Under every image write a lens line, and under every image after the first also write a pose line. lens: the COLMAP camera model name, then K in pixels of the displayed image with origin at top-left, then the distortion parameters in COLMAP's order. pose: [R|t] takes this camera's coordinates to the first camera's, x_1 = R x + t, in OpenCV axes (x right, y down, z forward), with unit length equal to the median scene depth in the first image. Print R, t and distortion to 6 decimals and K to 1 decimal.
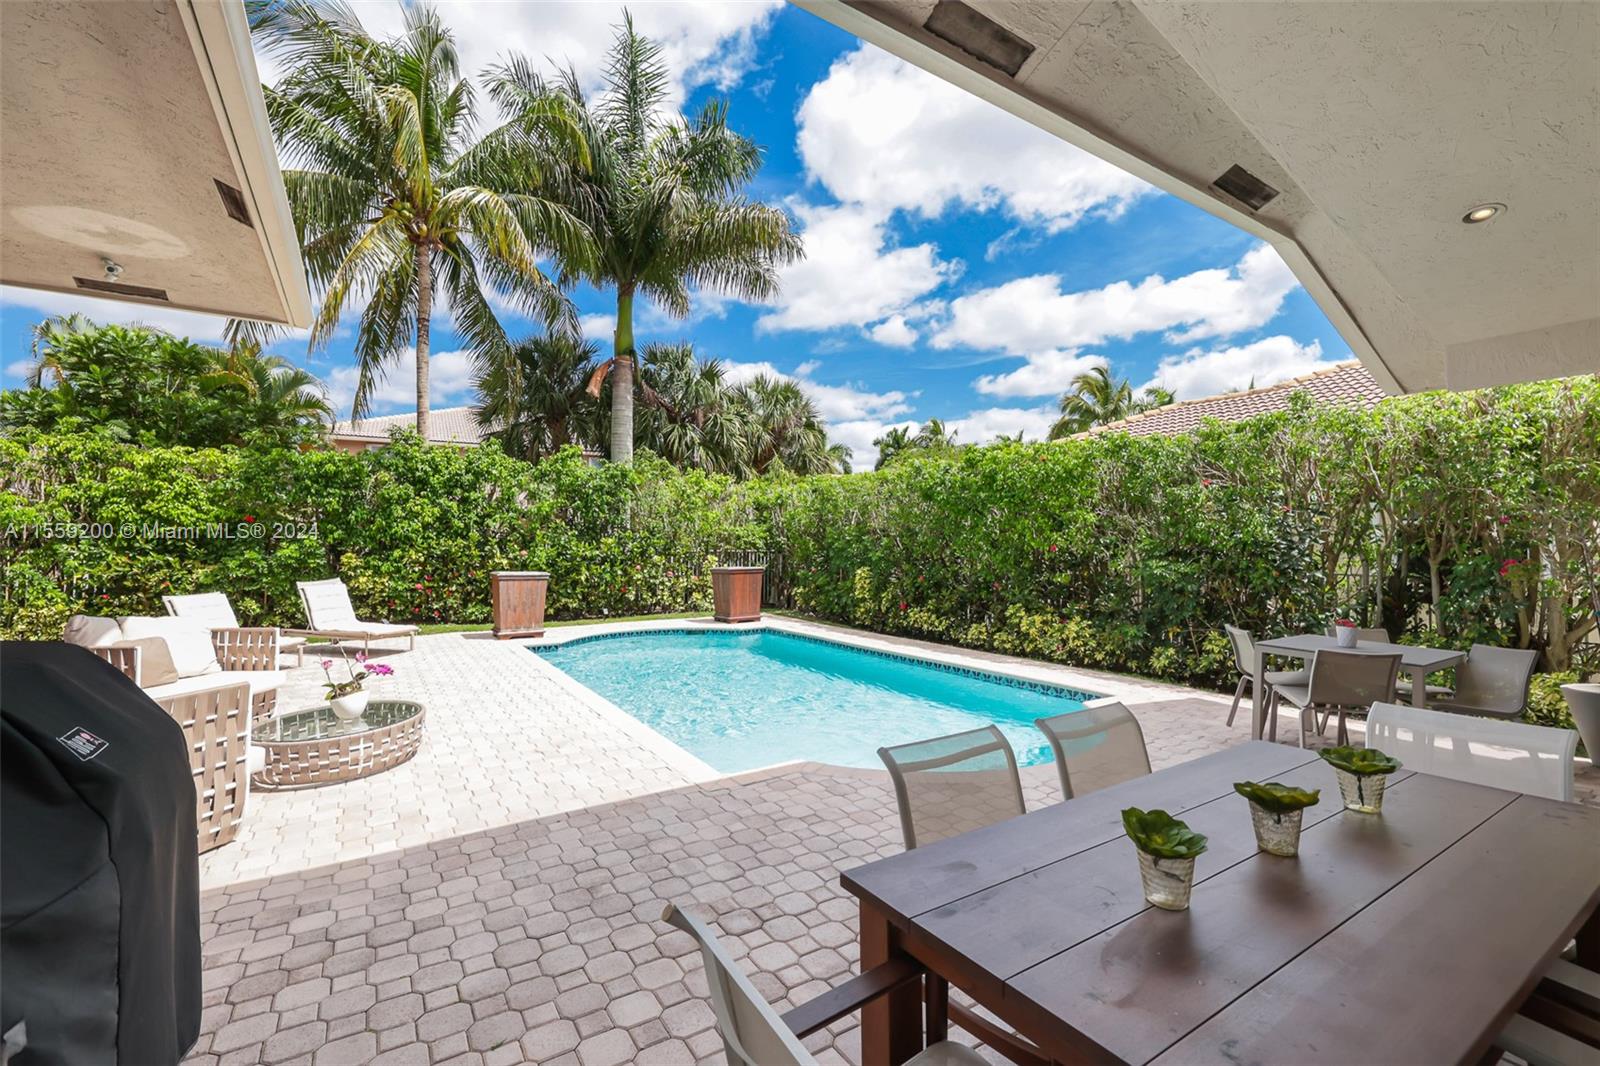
lens RADIAL K [[672.9, 0, 790.3], [0, 672.9, 532.1], [0, 0, 1]] dist [0.001327, 0.000373]
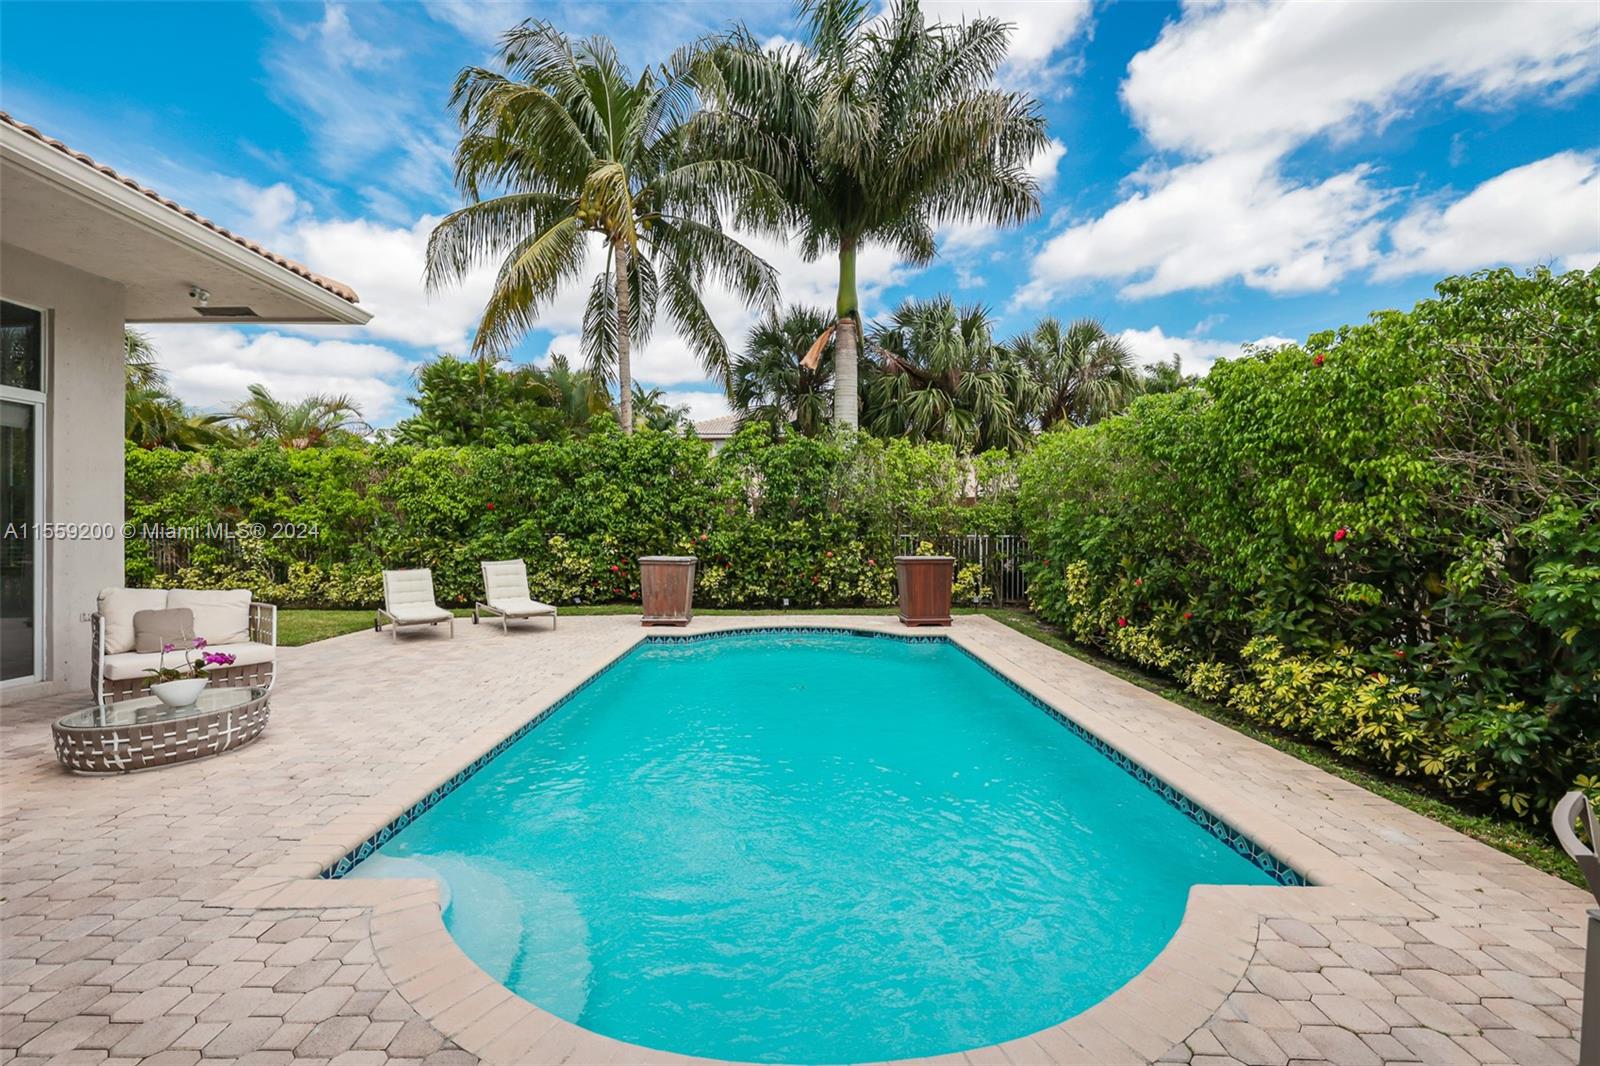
lens RADIAL K [[672.9, 0, 790.3], [0, 672.9, 532.1], [0, 0, 1]] dist [0.001327, 0.000373]
pose [[0.840605, 0.002813, -0.541641, 0.249942], [0.009889, 0.999740, 0.020539, 0.005626], [0.541558, -0.022621, 0.840359, 0.271462]]
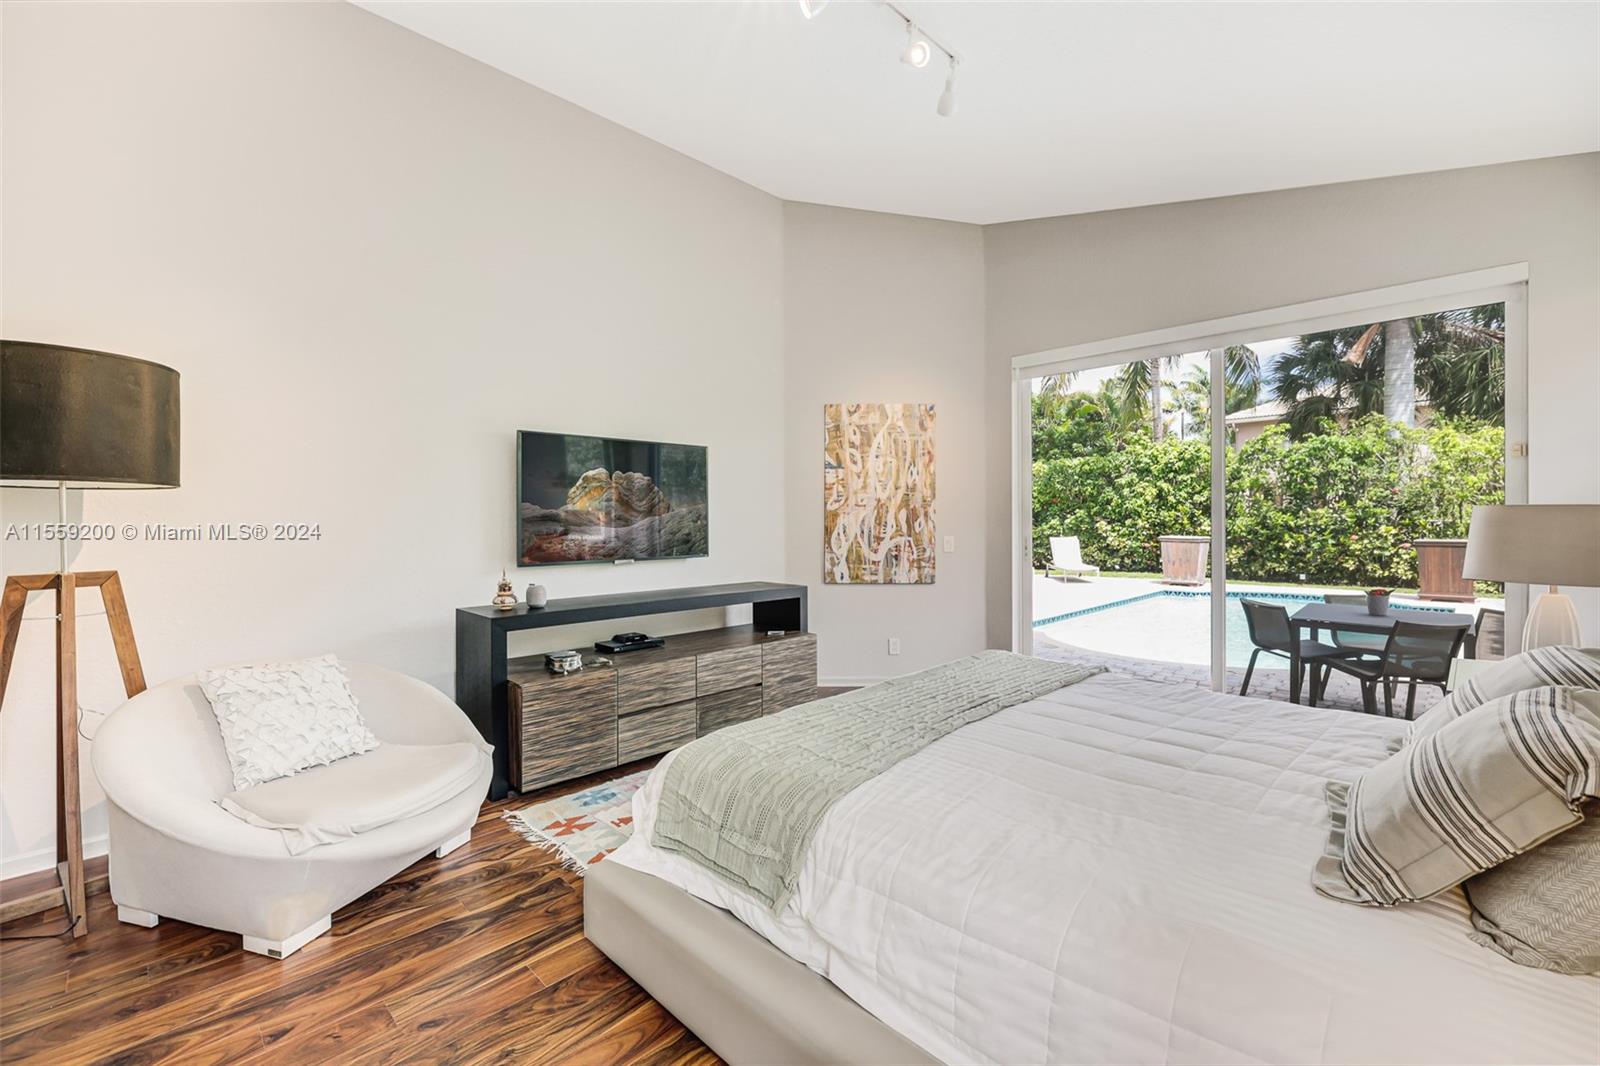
lens RADIAL K [[678.3, 0, 780.8], [0, 678.3, 523.4], [0, 0, 1]] dist [-0.000931, -0.000131]
pose [[0.198133, 0.008338, -0.980140, 0.697058], [0.024471, 0.999610, 0.013450, -0.002756], [0.979870, -0.026650, 0.197852, -0.030663]]
